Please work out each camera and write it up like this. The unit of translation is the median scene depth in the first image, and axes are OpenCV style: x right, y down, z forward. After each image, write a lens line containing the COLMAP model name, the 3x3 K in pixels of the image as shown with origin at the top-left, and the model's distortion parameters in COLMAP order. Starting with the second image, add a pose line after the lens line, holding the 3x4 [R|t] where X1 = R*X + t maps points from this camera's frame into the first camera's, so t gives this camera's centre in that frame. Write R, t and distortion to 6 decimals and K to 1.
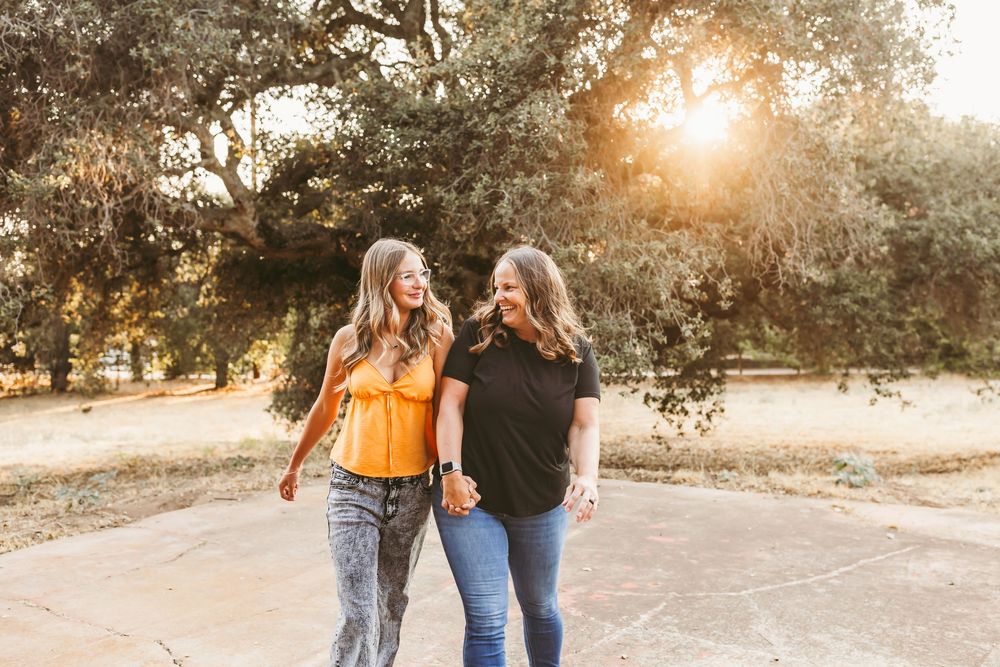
lens RADIAL K [[961.5, 0, 504.0], [0, 961.5, 333.6], [0, 0, 1]] dist [0.008406, 0.001115]
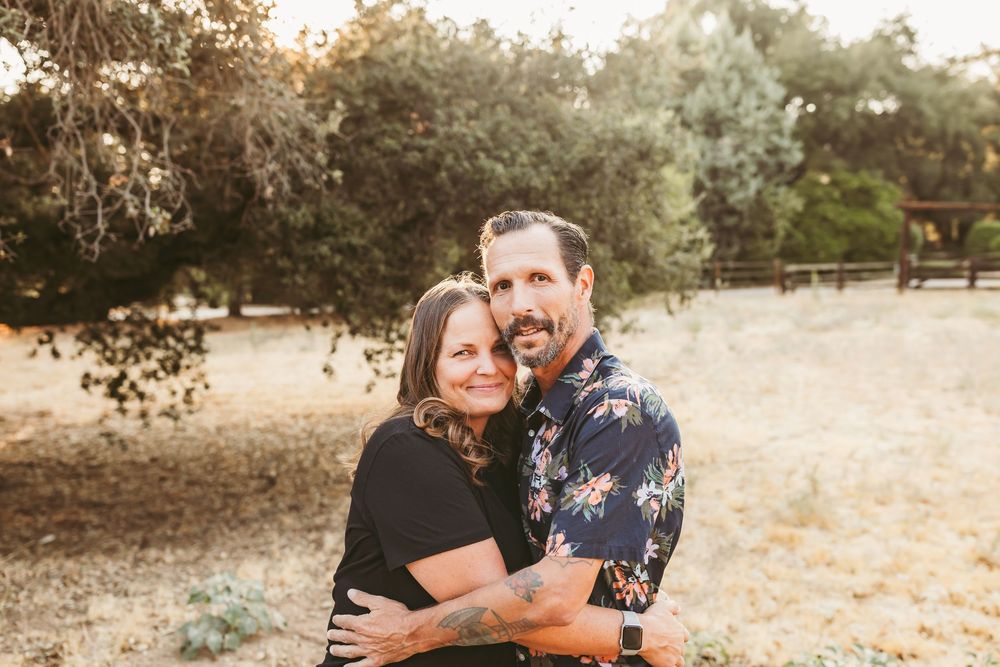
lens RADIAL K [[959.6, 0, 502.0], [0, 959.6, 333.1], [0, 0, 1]] dist [0.004157, 0.016169]
pose [[0.913314, -0.038507, 0.405432, 0.187481], [0.007340, 0.996915, 0.078150, -0.026830], [-0.407190, -0.068399, 0.910778, 0.308931]]
